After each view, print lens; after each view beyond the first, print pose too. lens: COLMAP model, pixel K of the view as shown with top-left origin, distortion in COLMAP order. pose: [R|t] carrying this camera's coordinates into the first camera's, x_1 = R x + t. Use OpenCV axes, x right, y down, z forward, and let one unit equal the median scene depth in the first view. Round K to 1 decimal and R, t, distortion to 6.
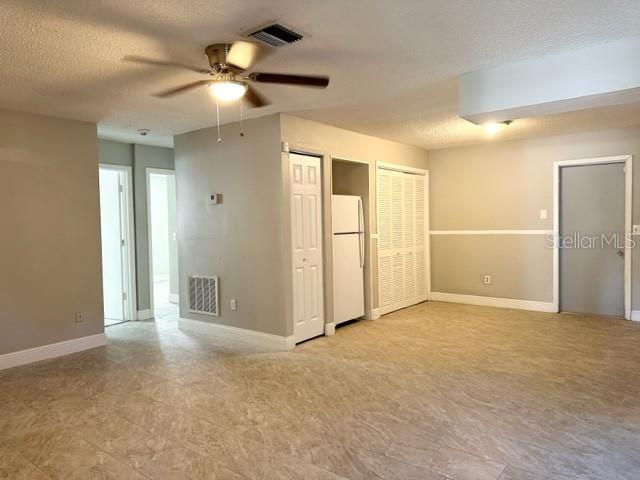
lens RADIAL K [[452.7, 0, 316.2], [0, 452.7, 238.9], [0, 0, 1]] dist [0.063505, -0.061869]
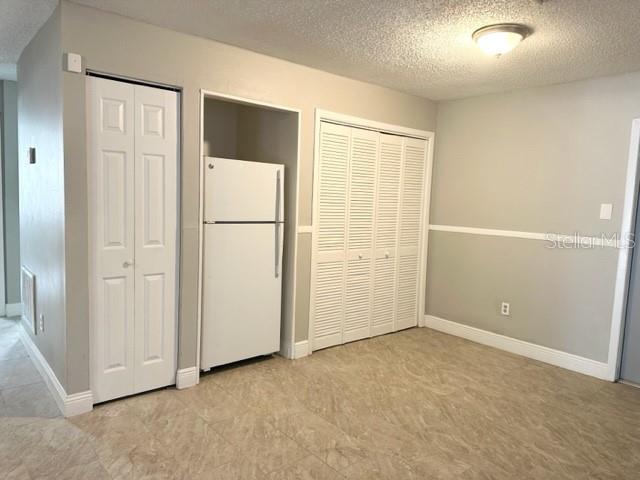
lens RADIAL K [[454.5, 0, 320.0], [0, 454.5, 240.0], [0, 0, 1]] dist [0.026525, -0.005743]
pose [[0.978688, 0.075955, -0.190791, 0.276900], [-0.065279, 0.995962, 0.061638, -0.032206], [0.194703, -0.047870, 0.979694, 0.389357]]
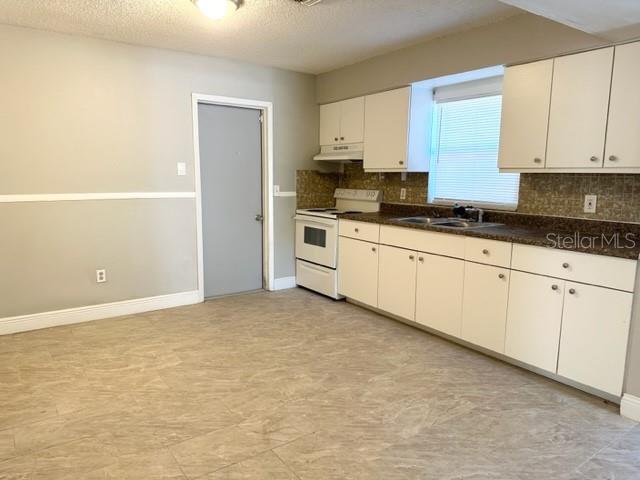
lens RADIAL K [[452.7, 0, 316.2], [0, 452.7, 238.9], [0, 0, 1]] dist [0.063505, -0.061869]
pose [[0.287424, -0.118584, 0.950434, -0.125796], [0.021493, 0.992855, 0.117377, -0.026956], [-0.957562, -0.013310, 0.287919, 0.647980]]
